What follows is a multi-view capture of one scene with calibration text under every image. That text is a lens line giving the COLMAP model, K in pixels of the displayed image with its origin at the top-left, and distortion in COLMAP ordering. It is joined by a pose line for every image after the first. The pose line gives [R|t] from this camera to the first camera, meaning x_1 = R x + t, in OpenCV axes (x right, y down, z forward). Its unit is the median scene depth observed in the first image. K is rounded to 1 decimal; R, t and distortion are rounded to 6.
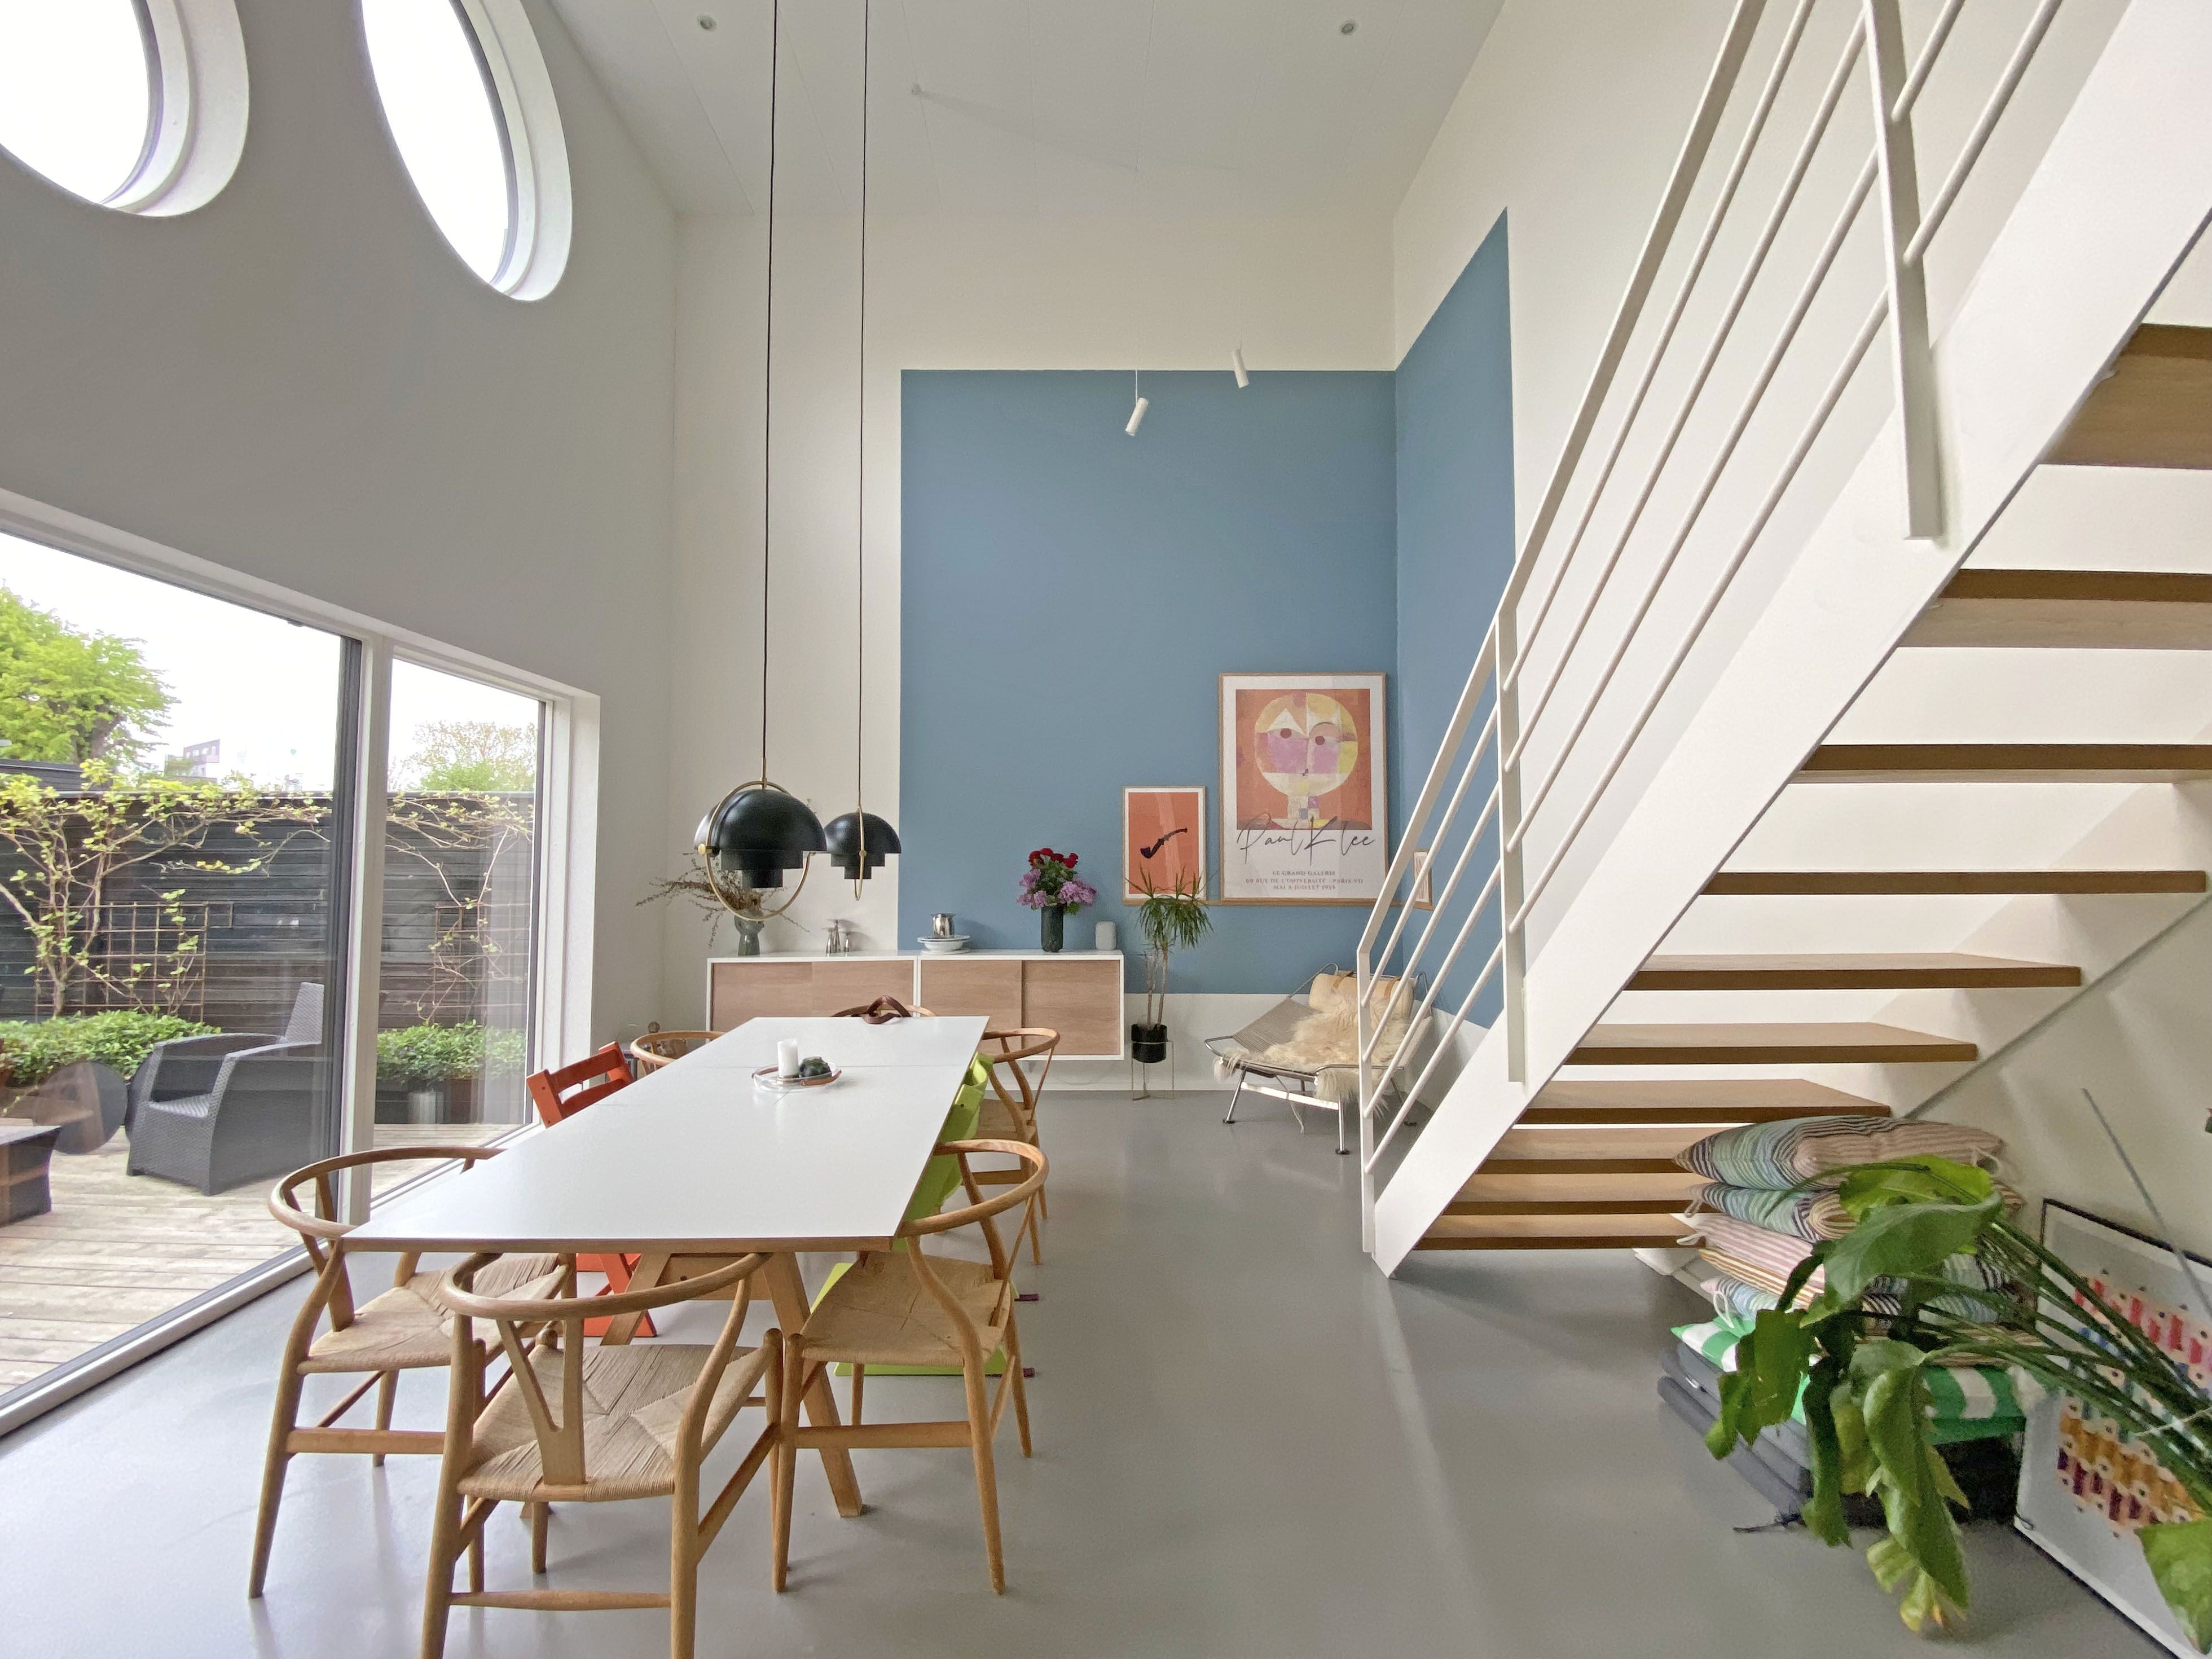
lens RADIAL K [[970.6, 0, 1096.8], [0, 970.6, 803.1], [0, 0, 1]] dist [0.000965, -0.012326]
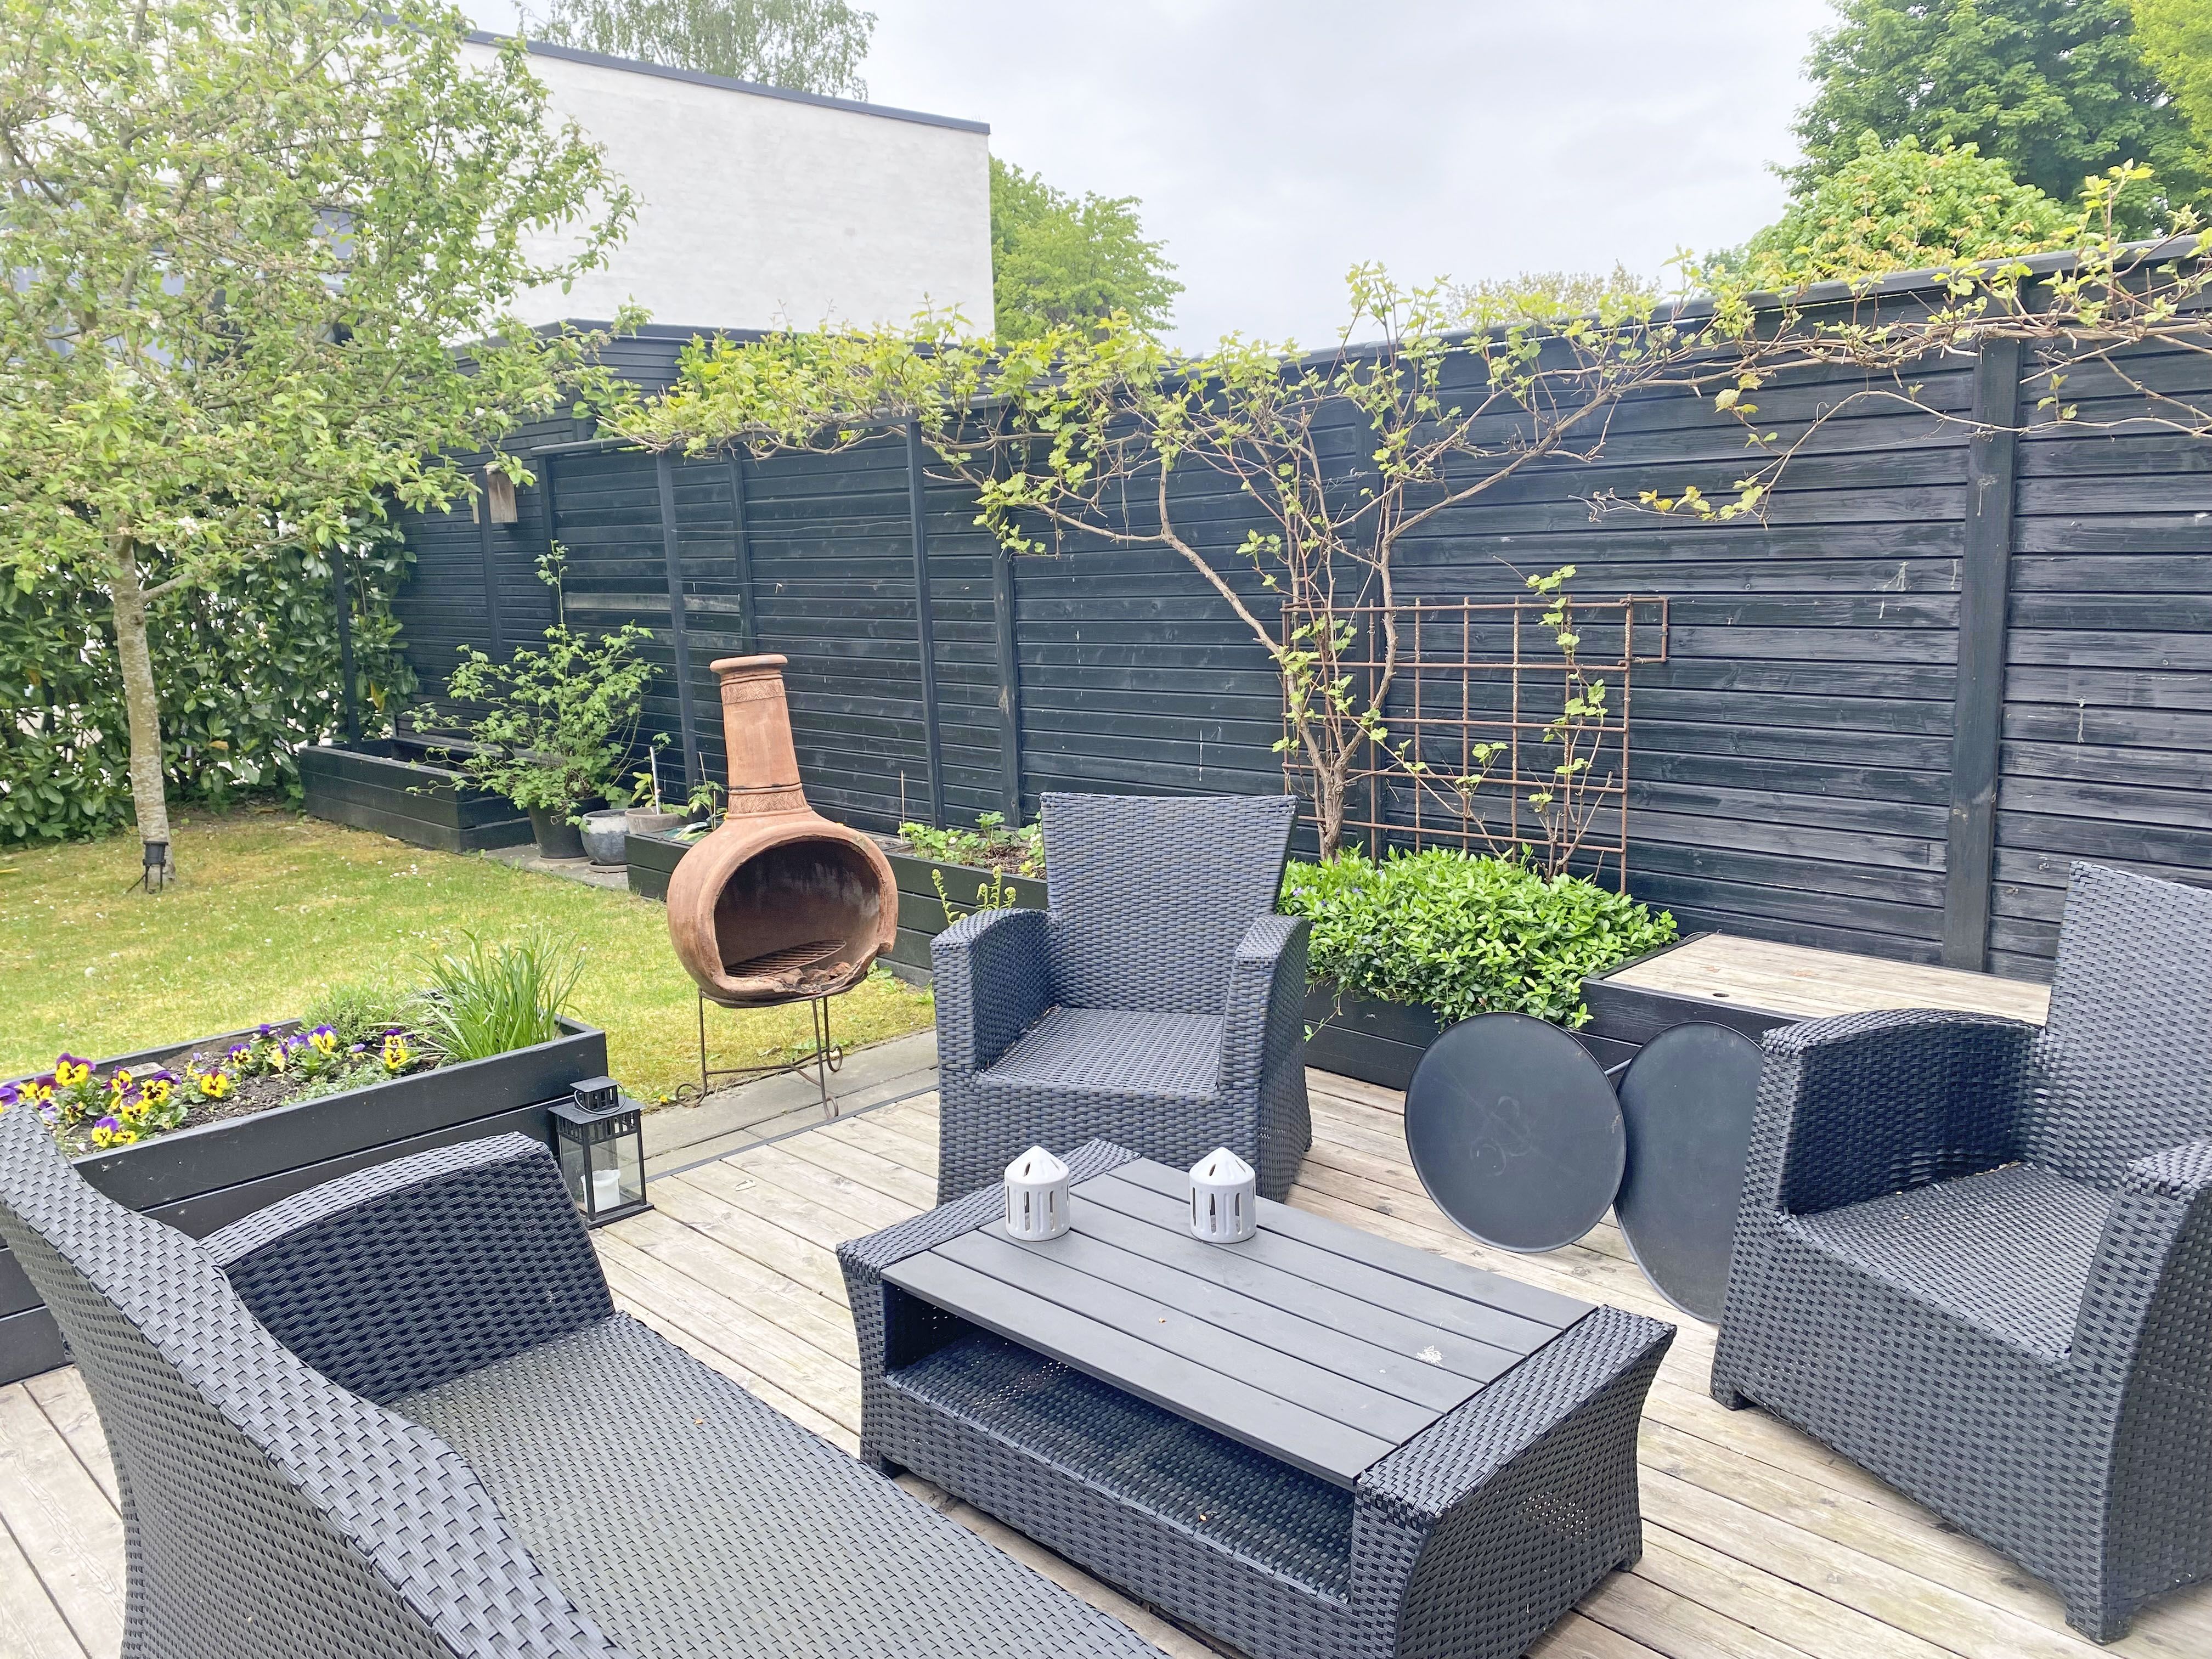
lens RADIAL K [[1679.7, 0, 1106.0], [0, 1679.7, 829.5], [0, 0, 1]] dist [0.070494, -0.000327]
pose [[0.705779, 0.101969, -0.701055, -0.579433], [0.072496, 0.973996, 0.214652, 0.030527], [0.704713, -0.202321, 0.680034, 0.355302]]
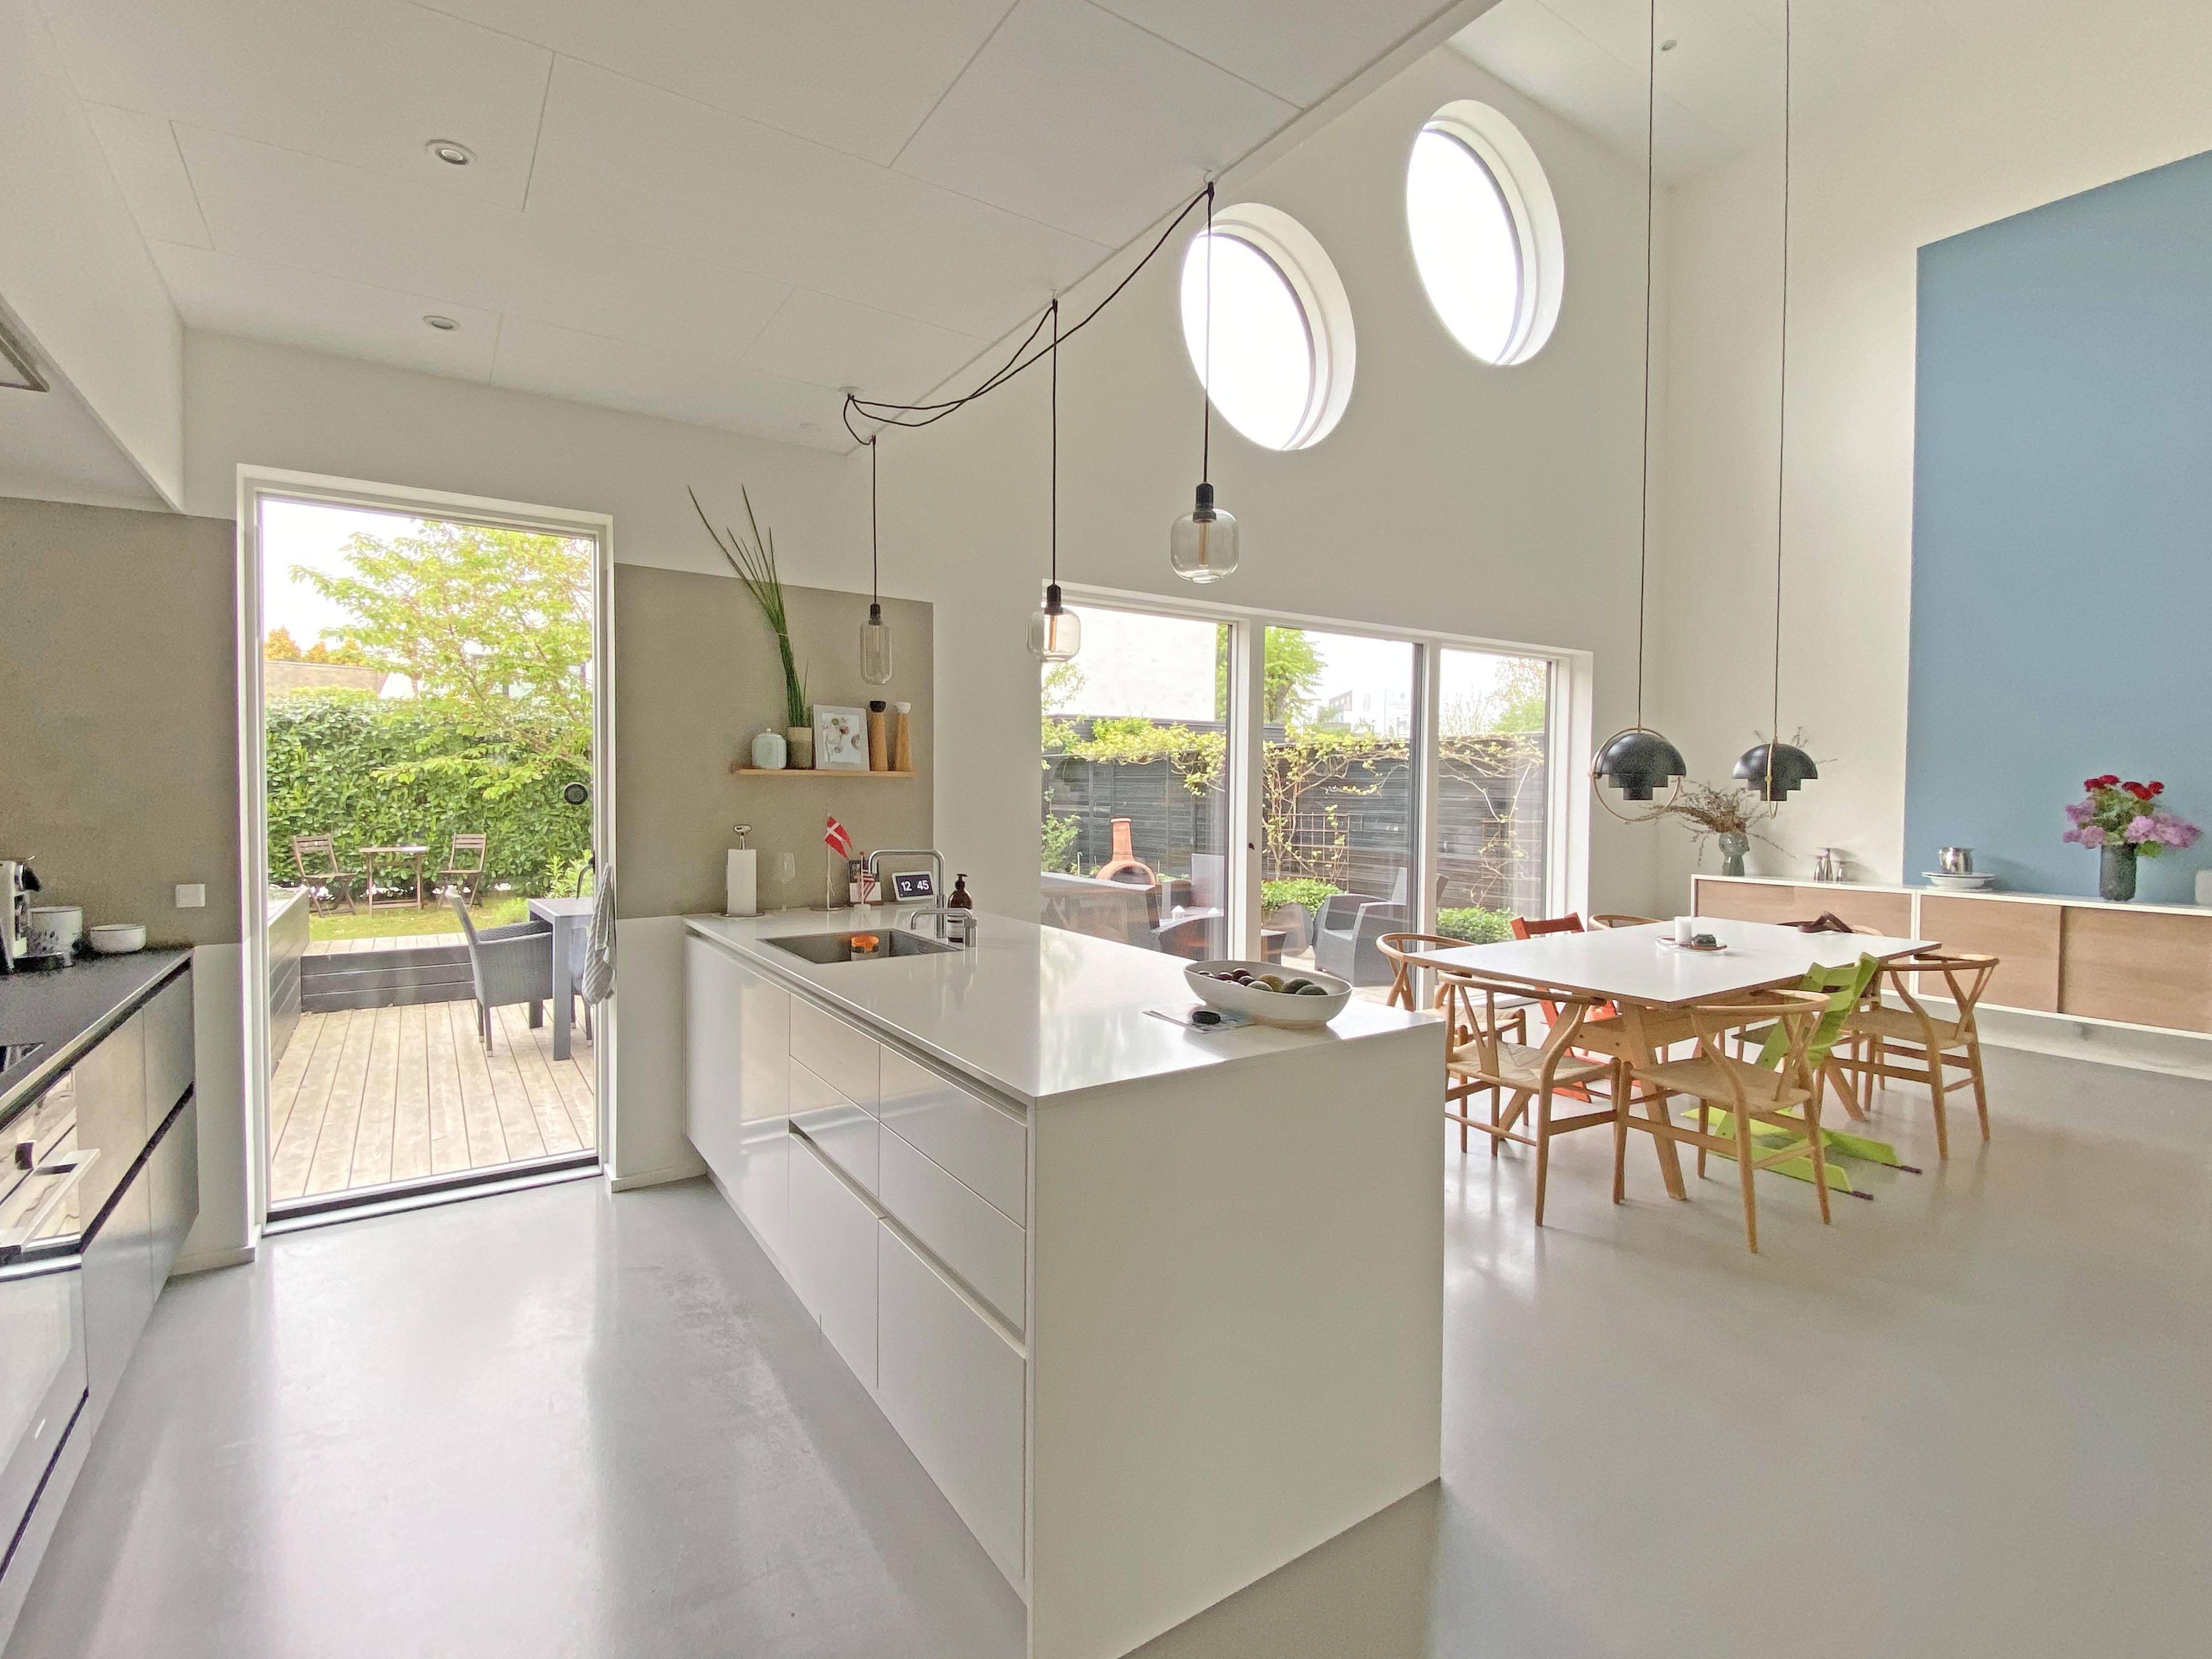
lens RADIAL K [[1025.4, 0, 1064.2], [0, 1025.4, 830.1], [0, 0, 1]] dist [-0.055816, -0.000129]
pose [[0.530717, 0.038490, -0.846675, 0.206814], [0.043314, 0.996431, 0.072448, -0.007329], [0.846442, -0.075122, 0.527156, -0.236628]]
